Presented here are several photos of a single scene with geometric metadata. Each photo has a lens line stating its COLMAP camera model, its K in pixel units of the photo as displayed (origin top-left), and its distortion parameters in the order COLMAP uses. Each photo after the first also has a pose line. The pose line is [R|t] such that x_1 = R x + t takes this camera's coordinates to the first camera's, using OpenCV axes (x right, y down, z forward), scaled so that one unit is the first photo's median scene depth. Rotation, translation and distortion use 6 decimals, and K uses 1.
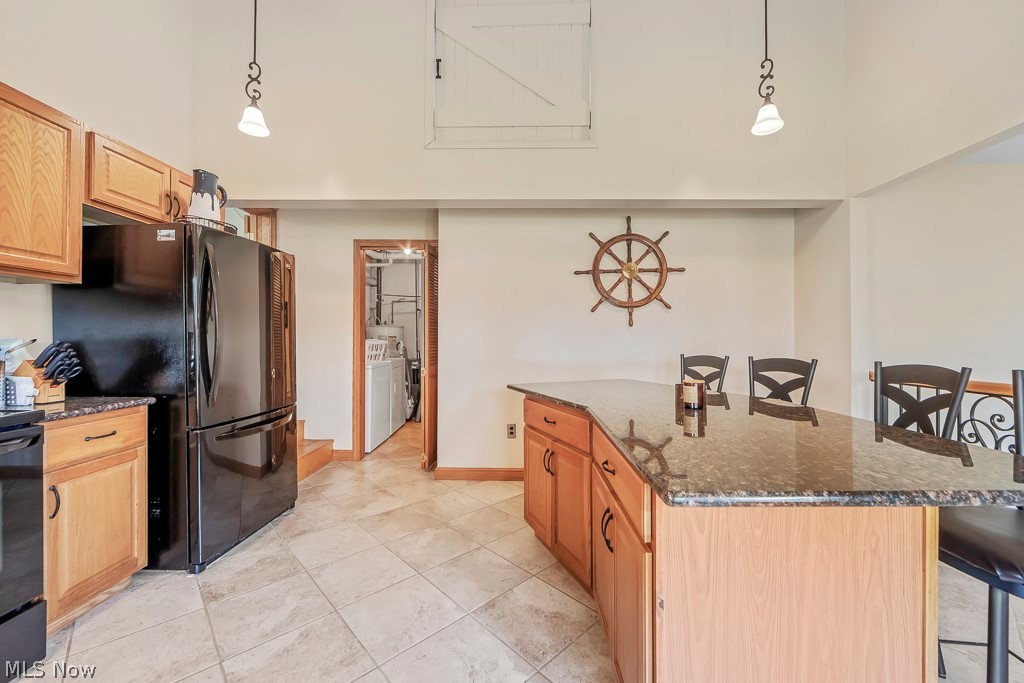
lens RADIAL K [[411.6, 0, 516.3], [0, 411.6, 344.8], [0, 0, 1]] dist [-0.002043, -0.000244]
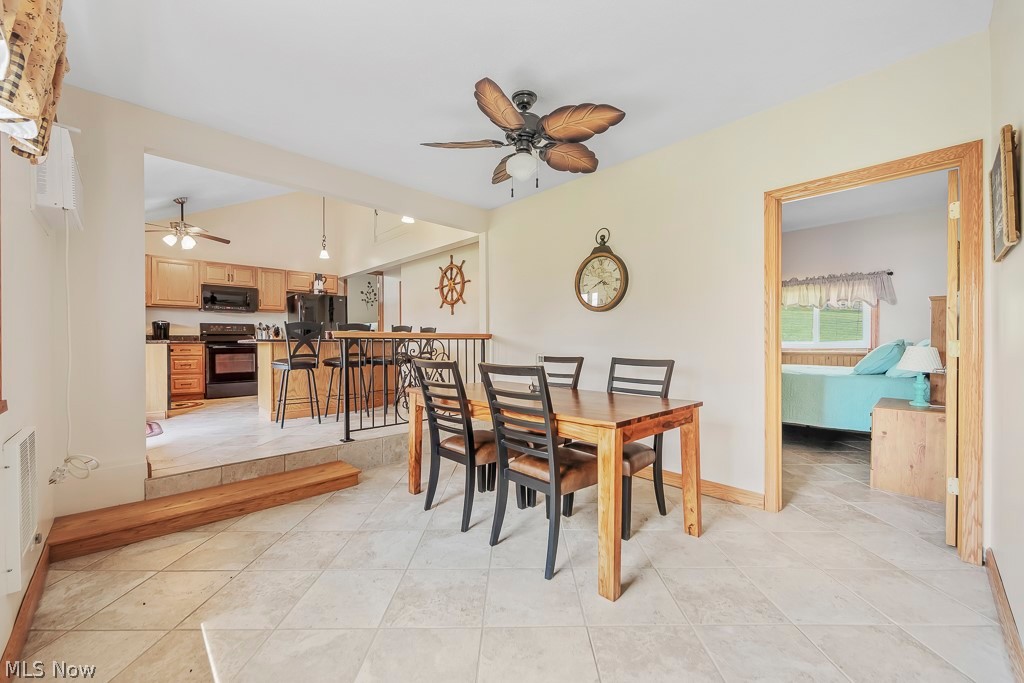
lens RADIAL K [[411.6, 0, 516.6], [0, 411.6, 348.3], [0, 0, 1]] dist [-0.002043, -0.000244]
pose [[0.701464, -0.000010, -0.712705, 2.505575], [0.001181, 0.999999, 0.001148, 0.144553], [0.712704, -0.001647, 0.701463, -0.114925]]
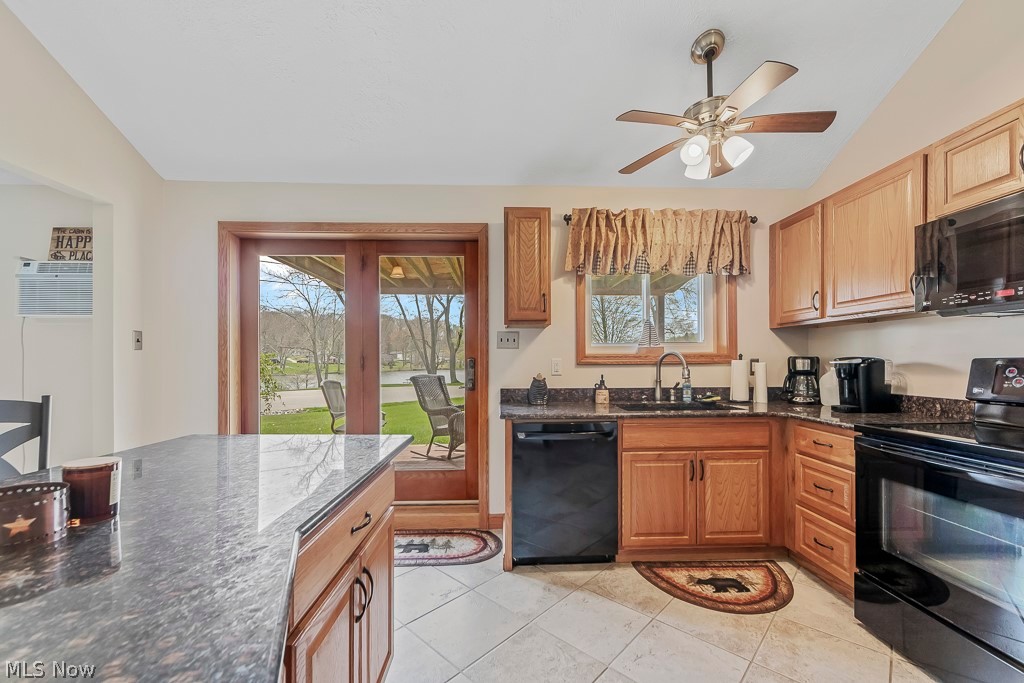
lens RADIAL K [[411.6, 0, 521.6], [0, 411.6, 360.3], [0, 0, 1]] dist [-0.002043, -0.000244]
pose [[-0.998595, -0.000889, -0.052976, -0.029532], [-0.001055, 0.999995, 0.003106, -0.020844], [0.052973, 0.003158, -0.998591, 1.032744]]
